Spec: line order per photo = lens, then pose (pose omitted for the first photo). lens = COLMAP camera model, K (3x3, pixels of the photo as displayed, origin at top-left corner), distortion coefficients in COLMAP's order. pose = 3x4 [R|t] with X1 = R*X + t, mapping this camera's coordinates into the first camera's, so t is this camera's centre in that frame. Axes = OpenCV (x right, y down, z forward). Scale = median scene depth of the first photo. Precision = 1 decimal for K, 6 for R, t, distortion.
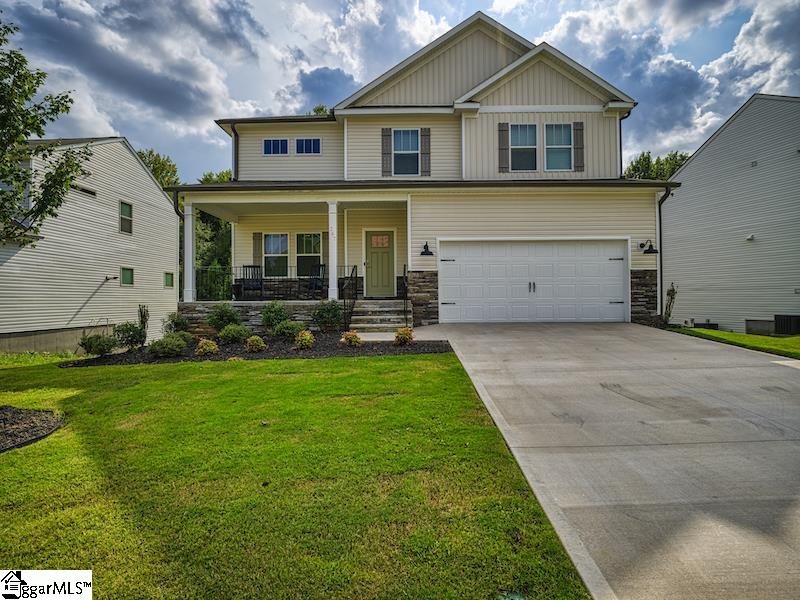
lens RADIAL K [[401.4, 0, 405.5], [0, 401.4, 299.1], [0, 0, 1]] dist [-0.025502, 0.003731]
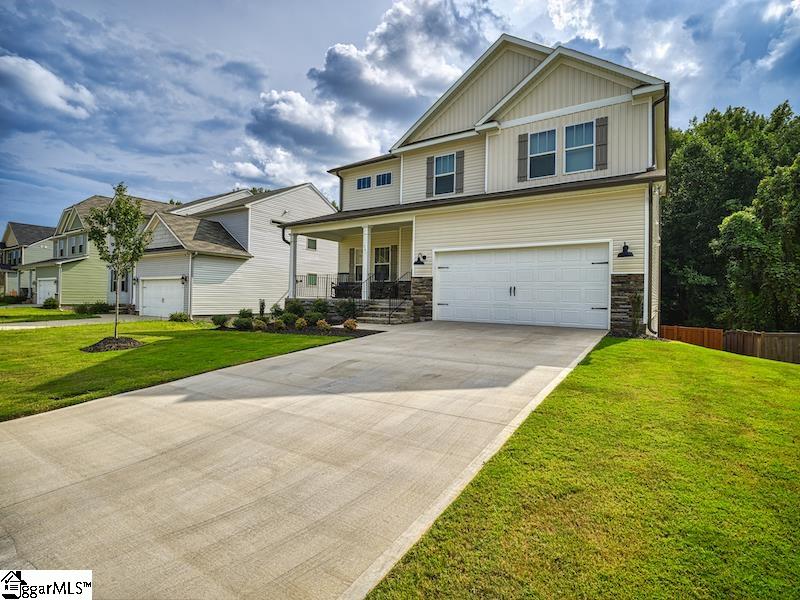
lens RADIAL K [[401.4, 0, 401.8], [0, 401.4, 301.0], [0, 0, 1]] dist [-0.025502, 0.003731]
pose [[0.835023, 0.026382, -0.549582, 0.567146], [-0.024150, 0.999645, 0.011295, -0.007641], [0.549685, 0.003841, 0.835363, -0.048907]]
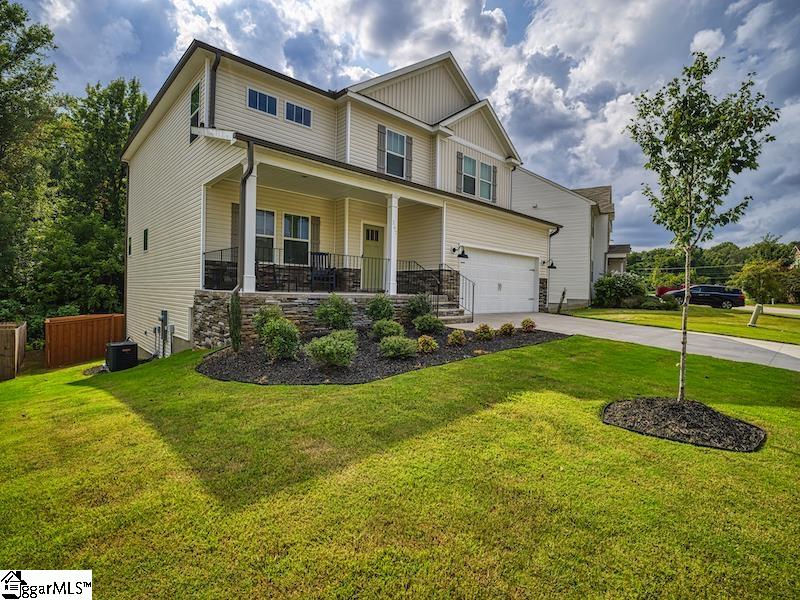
lens RADIAL K [[401.4, 0, 405.4], [0, 401.4, 296.8], [0, 0, 1]] dist [-0.025502, 0.003731]
pose [[0.718229, 0.014903, 0.695647, -0.730648], [-0.028670, 0.999555, 0.008187, 0.001042], [-0.695215, -0.025825, 0.718337, 0.217557]]
